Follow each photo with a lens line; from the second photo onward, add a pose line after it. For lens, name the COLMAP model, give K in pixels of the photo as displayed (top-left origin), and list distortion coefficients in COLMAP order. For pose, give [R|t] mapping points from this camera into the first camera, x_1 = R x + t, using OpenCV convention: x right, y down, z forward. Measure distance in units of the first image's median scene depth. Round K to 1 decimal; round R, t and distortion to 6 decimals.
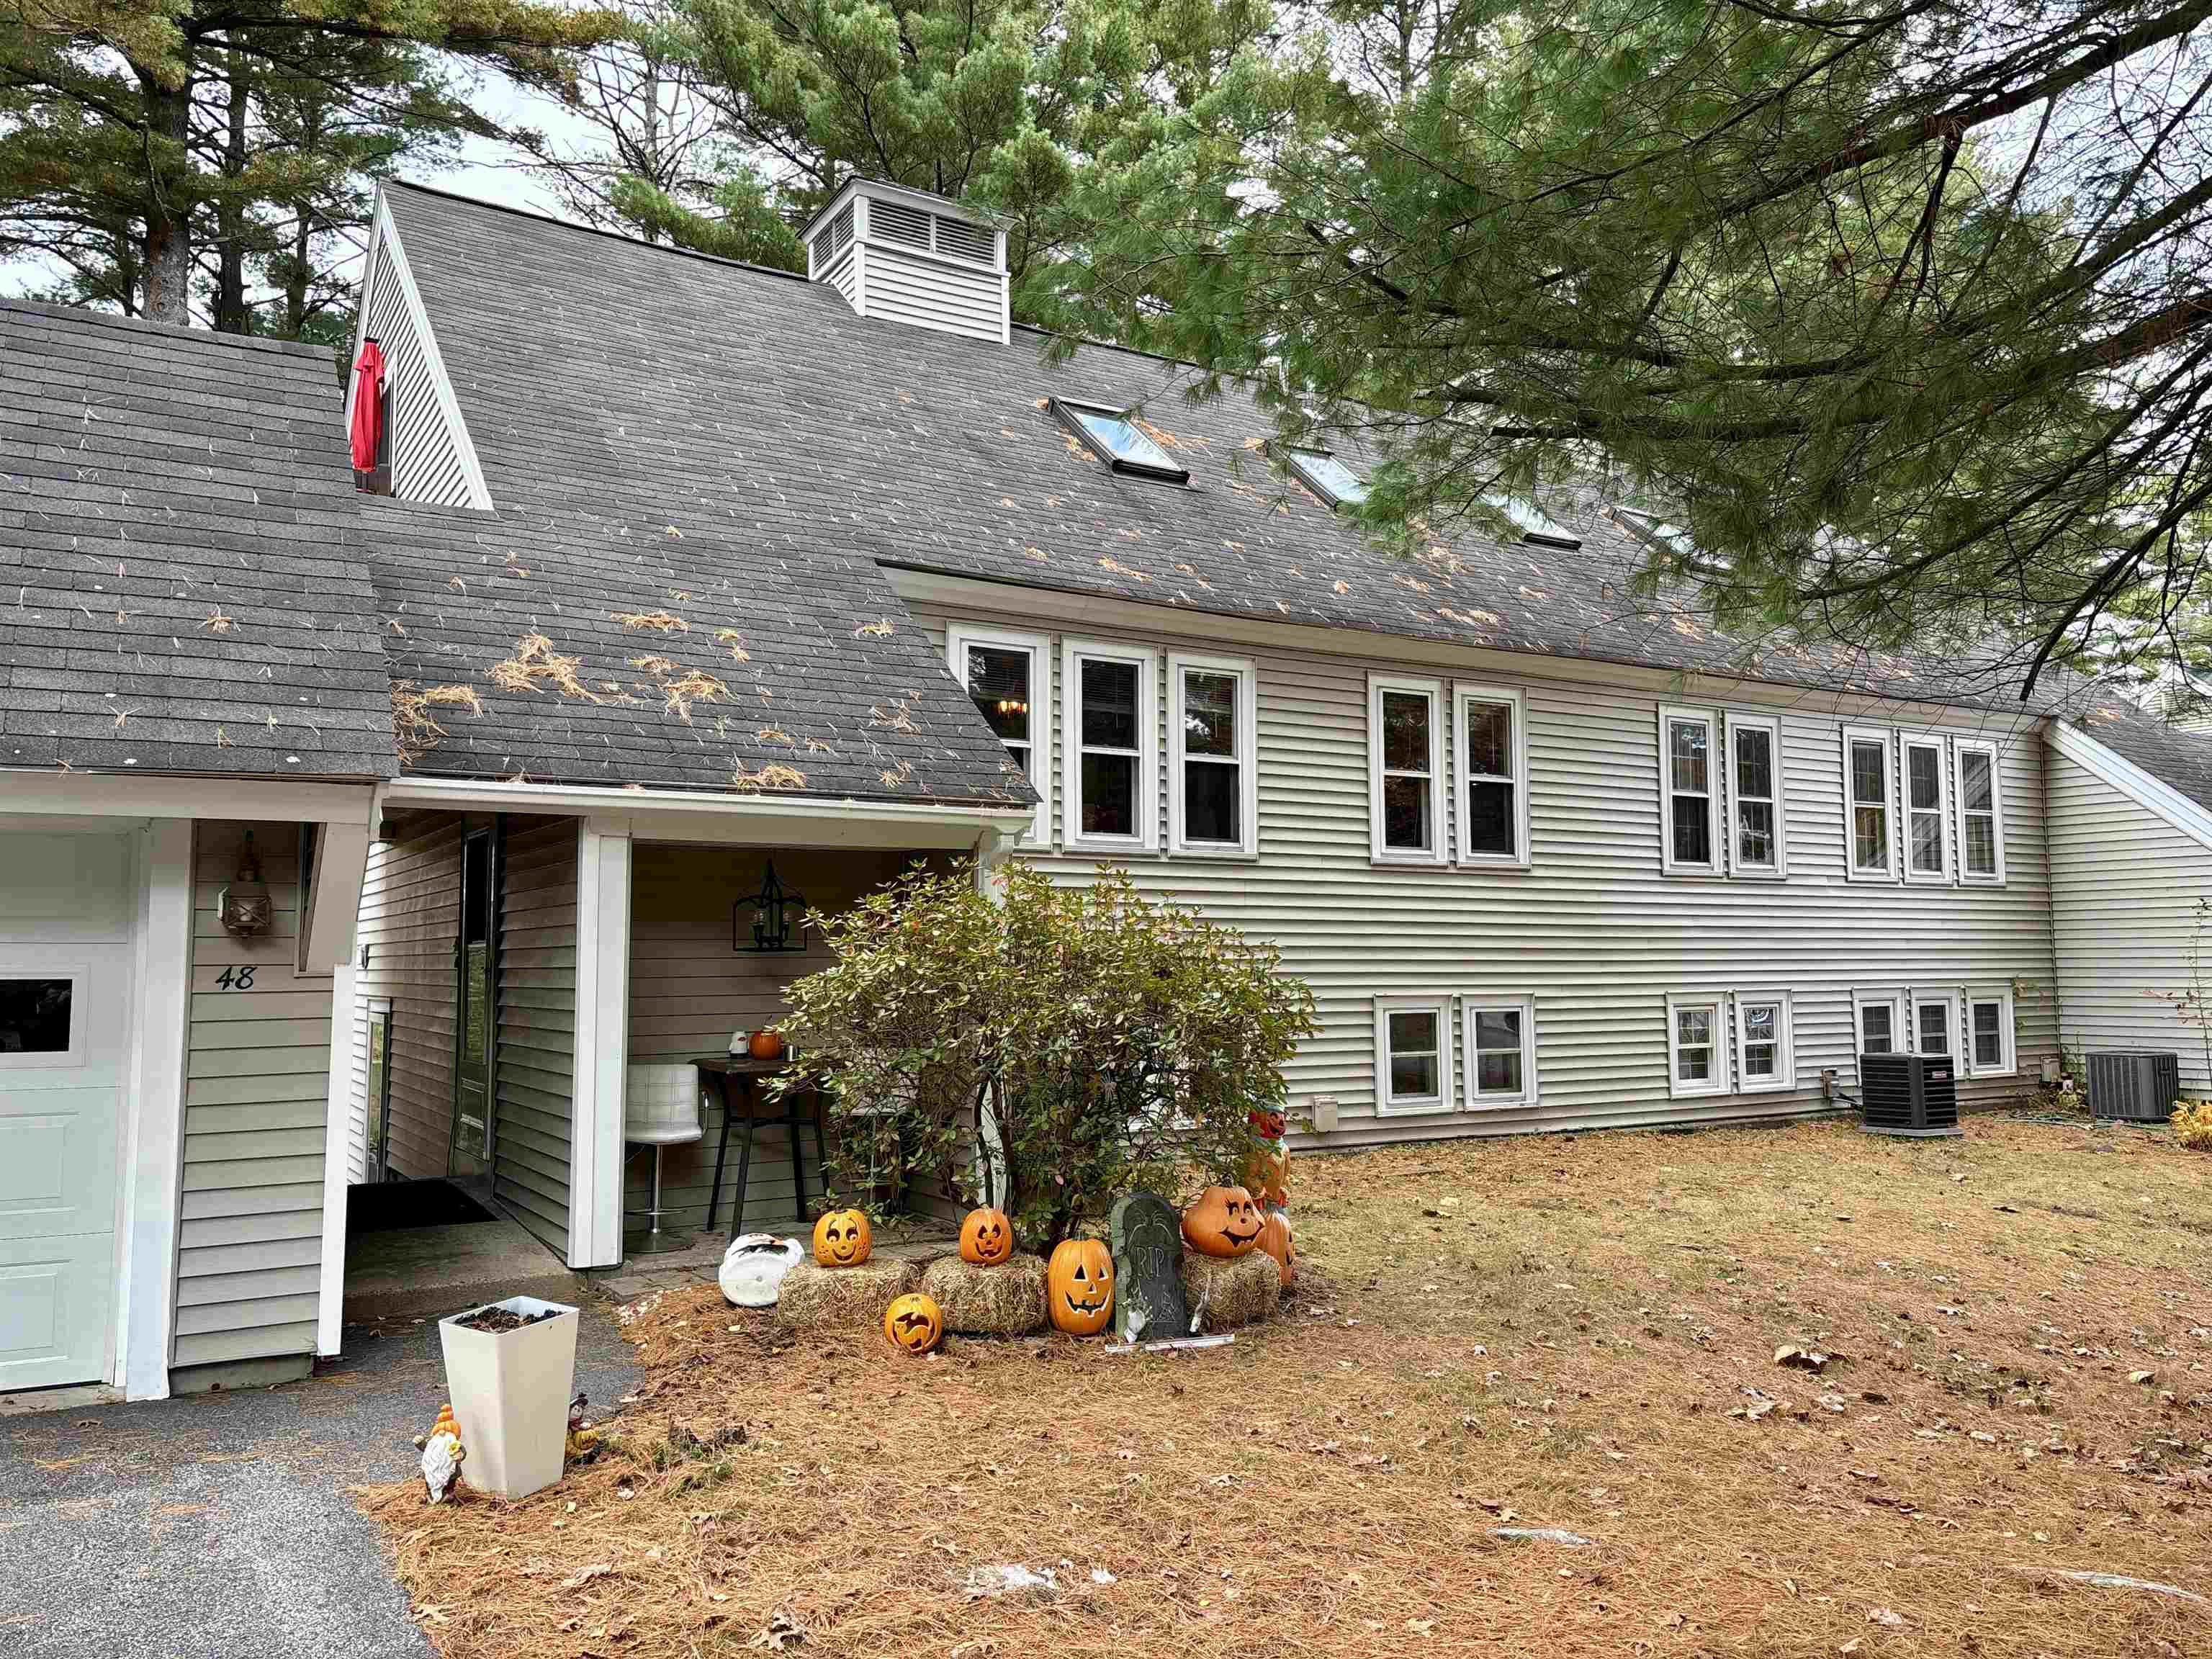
lens RADIAL K [[1681.9, 0, 1159.1], [0, 1681.9, 795.0], [0, 0, 1]] dist [0.031013, -0.028698]
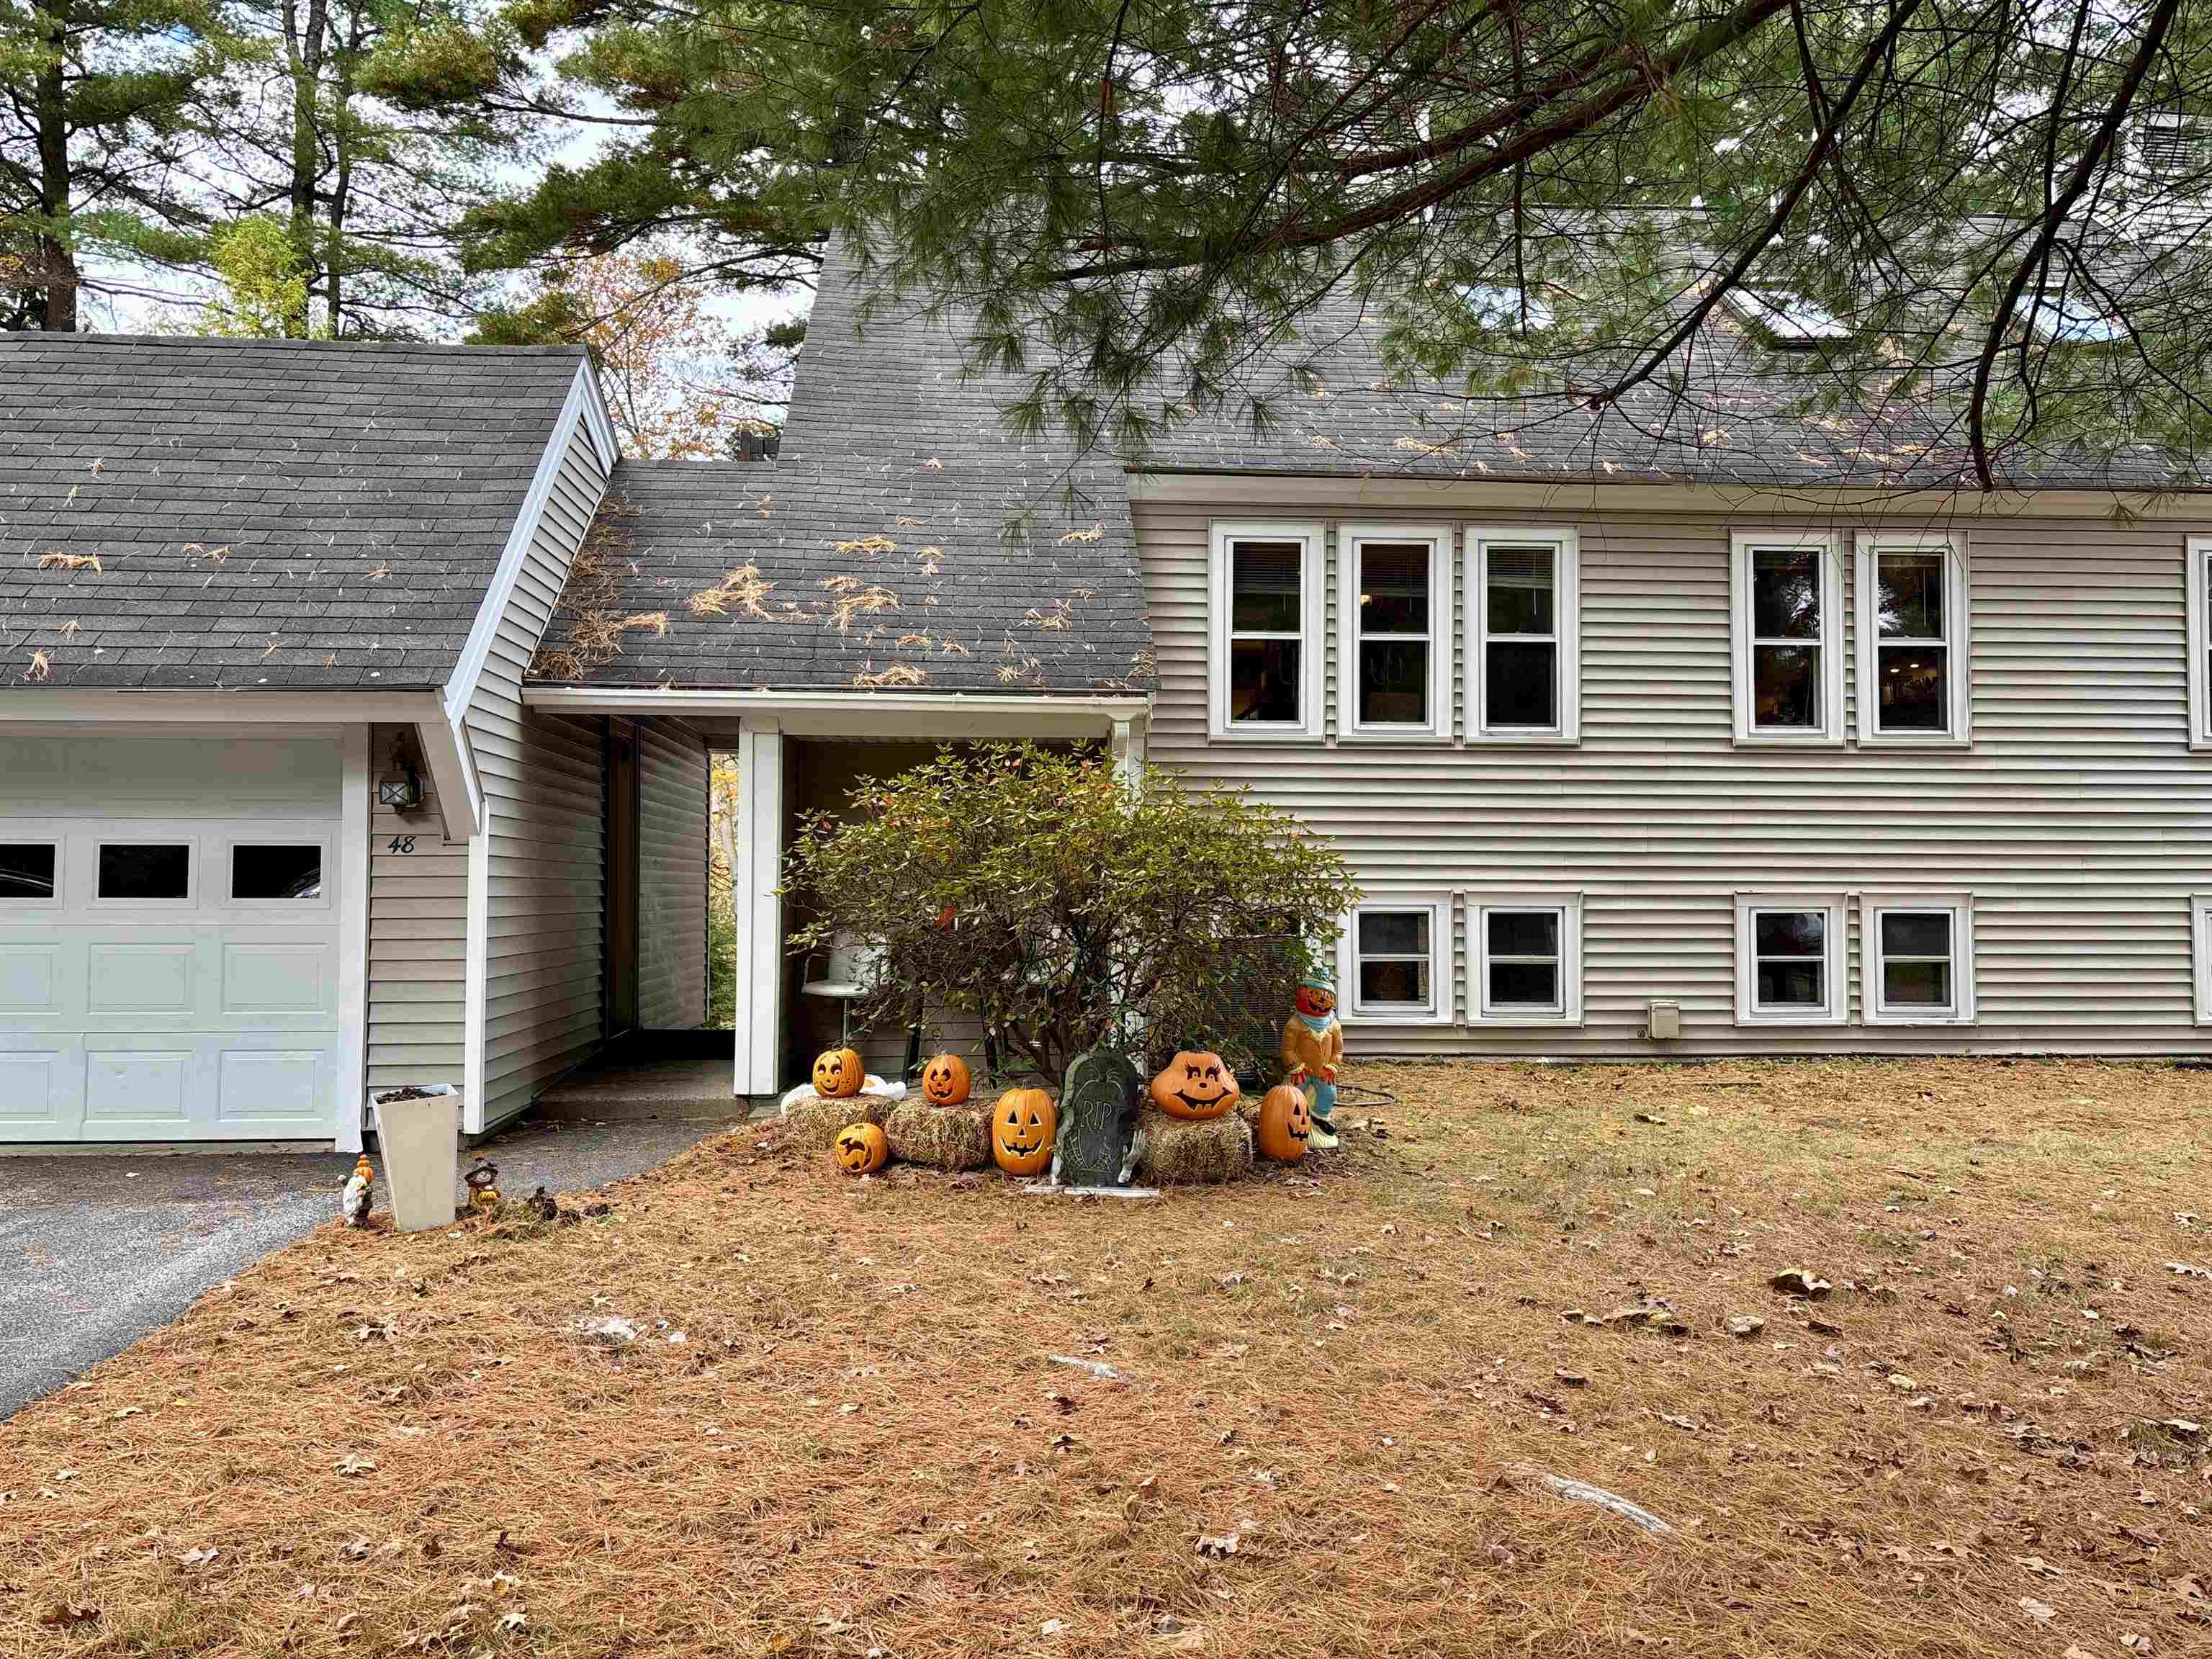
lens RADIAL K [[1681.9, 0, 1082.2], [0, 1681.9, 823.5], [0, 0, 1]] dist [0.031013, -0.028698]
pose [[0.880241, -0.012564, -0.474361, 0.275692], [0.042376, 0.997737, 0.052208, 0.023078], [0.472632, -0.066057, 0.878781, 0.050007]]
